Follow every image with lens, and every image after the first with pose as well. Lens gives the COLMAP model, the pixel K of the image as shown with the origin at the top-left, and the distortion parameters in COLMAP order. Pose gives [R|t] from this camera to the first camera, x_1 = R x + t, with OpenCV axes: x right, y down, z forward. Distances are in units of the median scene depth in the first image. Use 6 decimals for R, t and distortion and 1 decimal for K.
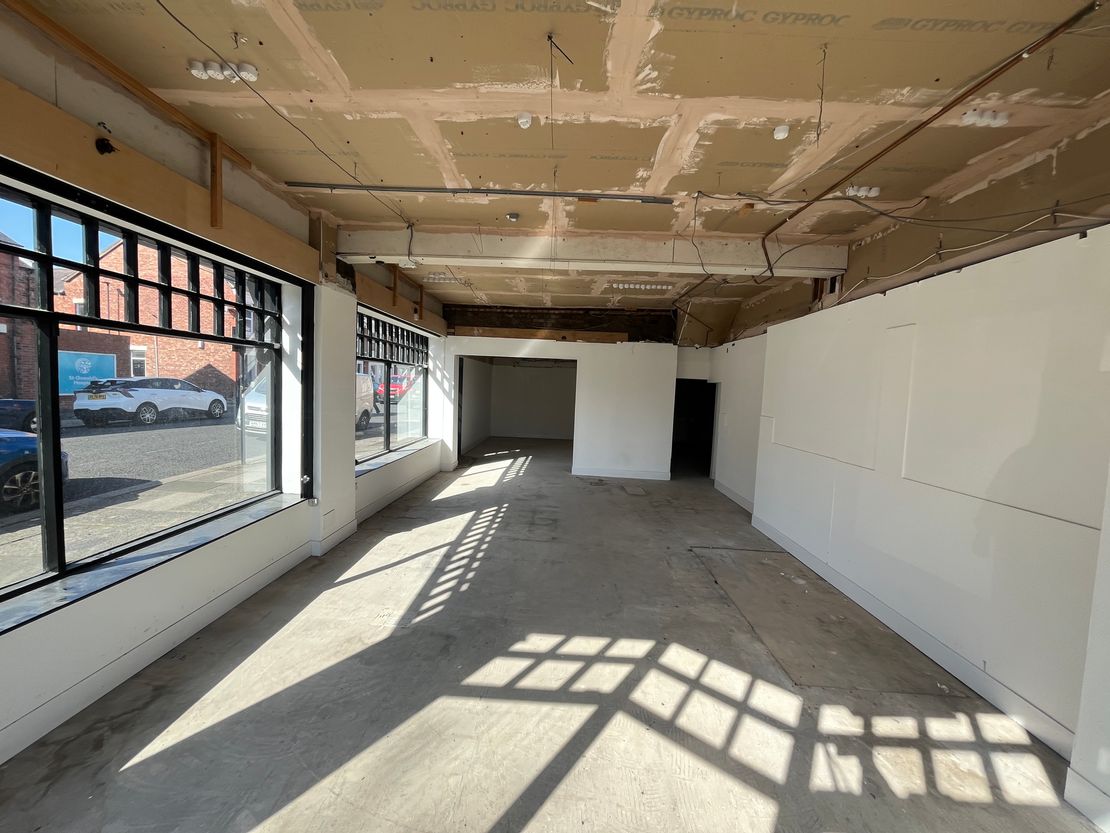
lens RADIAL K [[443.2, 0, 551.0], [0, 443.2, 414.8], [0, 0, 1]] dist [-0.000104, -0.000282]
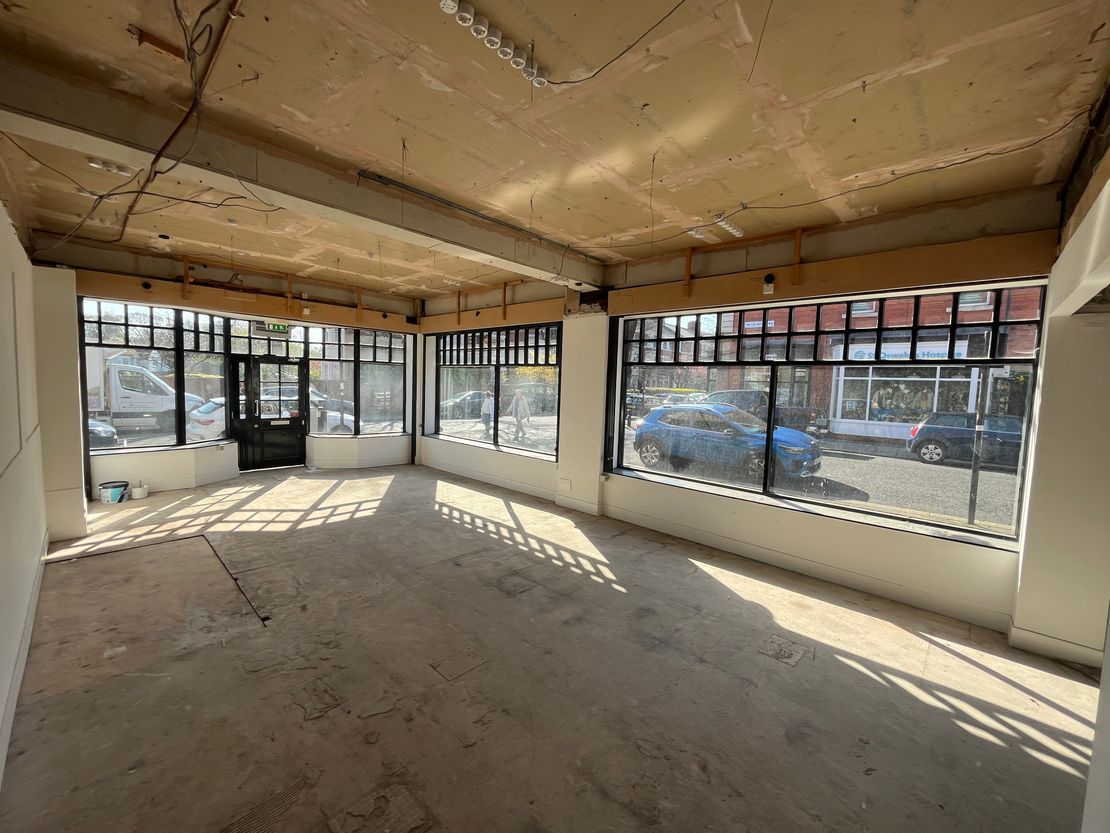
lens RADIAL K [[443.2, 0, 551.0], [0, 443.2, 414.8], [0, 0, 1]] dist [-0.000104, -0.000282]
pose [[-0.659725, -0.009895, -0.751442, 0.803513], [-0.109725, 0.990466, 0.083291, -0.126723], [0.743453, 0.137402, -0.654521, 2.567416]]
